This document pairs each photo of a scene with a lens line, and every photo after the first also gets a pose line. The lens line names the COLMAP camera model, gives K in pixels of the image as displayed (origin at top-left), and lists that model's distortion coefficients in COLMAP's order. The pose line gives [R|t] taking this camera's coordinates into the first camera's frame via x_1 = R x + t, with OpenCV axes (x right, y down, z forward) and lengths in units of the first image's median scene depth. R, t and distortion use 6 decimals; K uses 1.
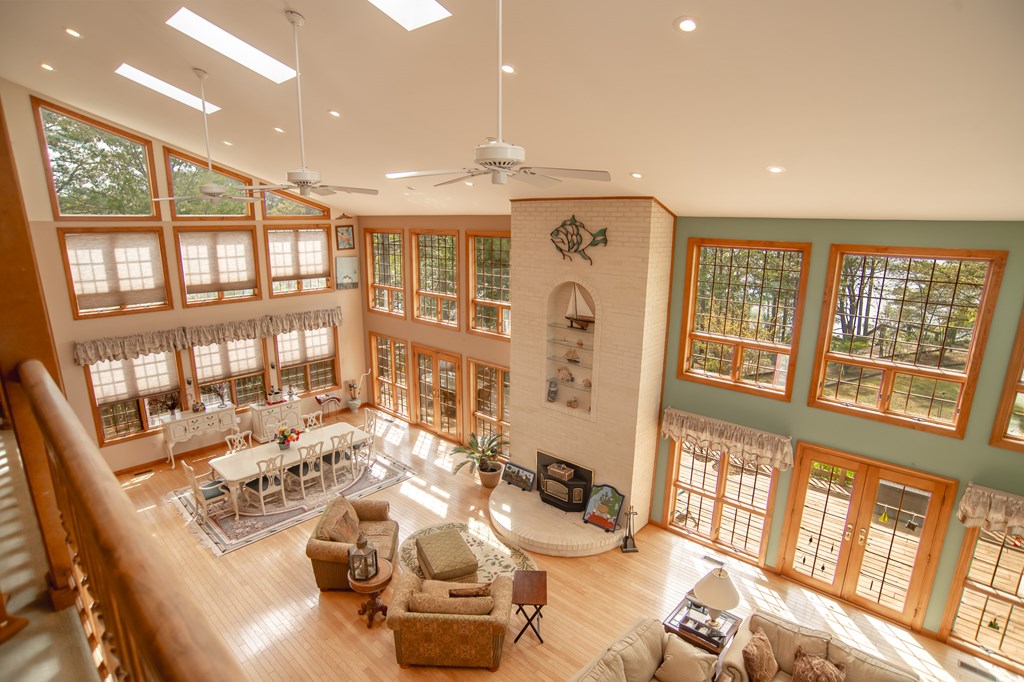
lens RADIAL K [[549.5, 0, 512.0], [0, 549.5, 341.0], [0, 0, 1]] dist [-0.096250, 0.044743]
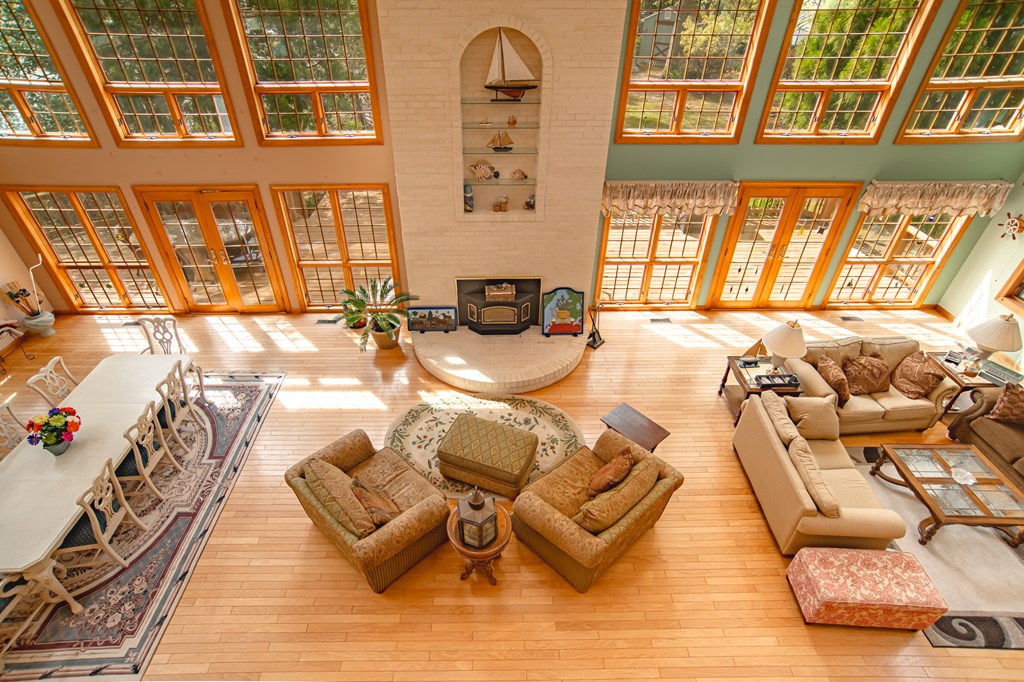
lens RADIAL K [[544.3, 0, 512.0], [0, 544.3, 341.0], [0, 0, 1]] dist [-0.023170, 0.000957]
pose [[0.720529, -0.406220, 0.561982, -0.406337], [0.155798, 0.884560, 0.439638, -0.055662], [-0.675696, -0.229216, 0.700639, 0.422104]]
